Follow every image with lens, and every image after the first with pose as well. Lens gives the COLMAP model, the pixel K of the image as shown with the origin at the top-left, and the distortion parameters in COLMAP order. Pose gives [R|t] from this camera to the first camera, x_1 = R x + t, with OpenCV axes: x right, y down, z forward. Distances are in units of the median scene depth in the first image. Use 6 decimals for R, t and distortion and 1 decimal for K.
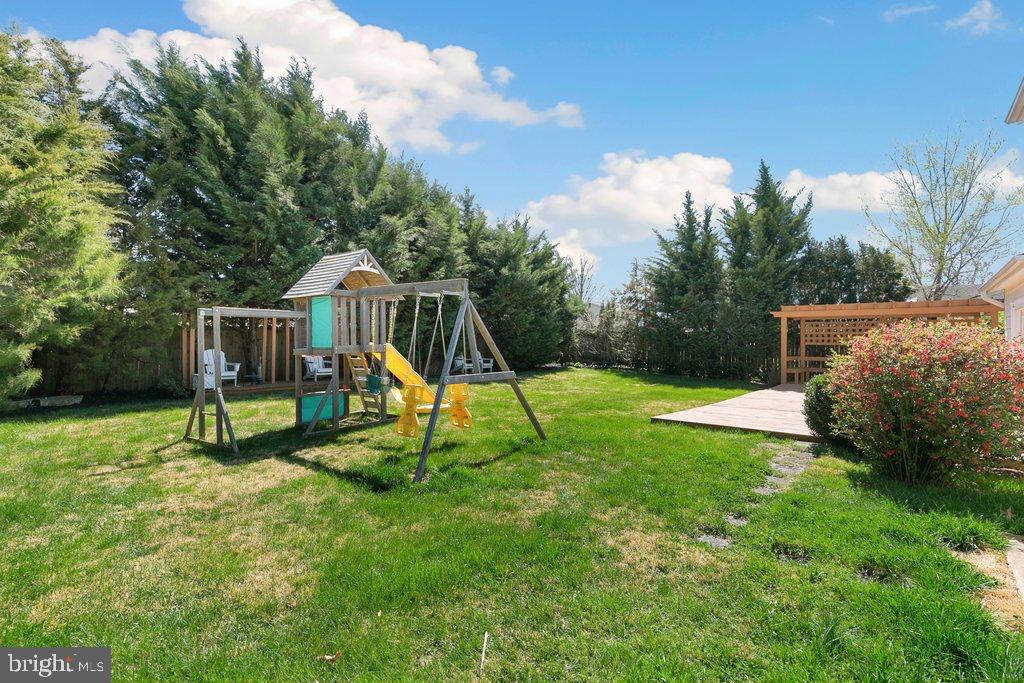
lens RADIAL K [[463.4, 0, 507.5], [0, 463.4, 343.0], [0, 0, 1]] dist [-0.003567, -0.000601]
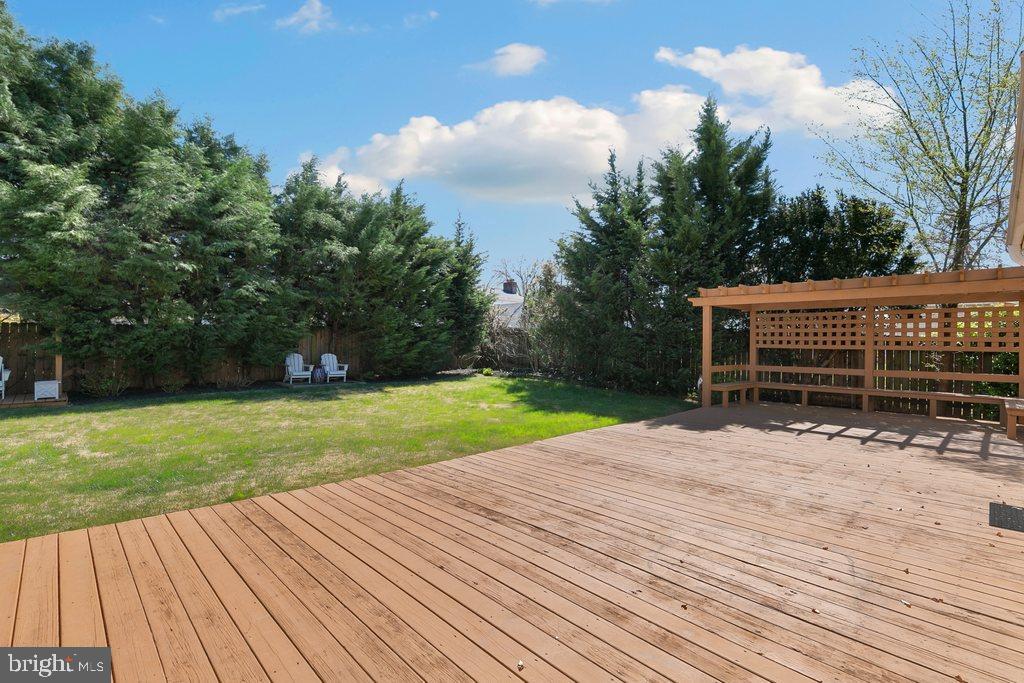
lens RADIAL K [[463.4, 0, 507.5], [0, 463.4, 343.0], [0, 0, 1]] dist [-0.003567, -0.000601]
pose [[0.991353, 0.000556, -0.131224, 0.402102], [-0.000648, 1.000000, -0.000653, -0.002512], [0.131223, 0.000733, 0.991353, 0.306436]]
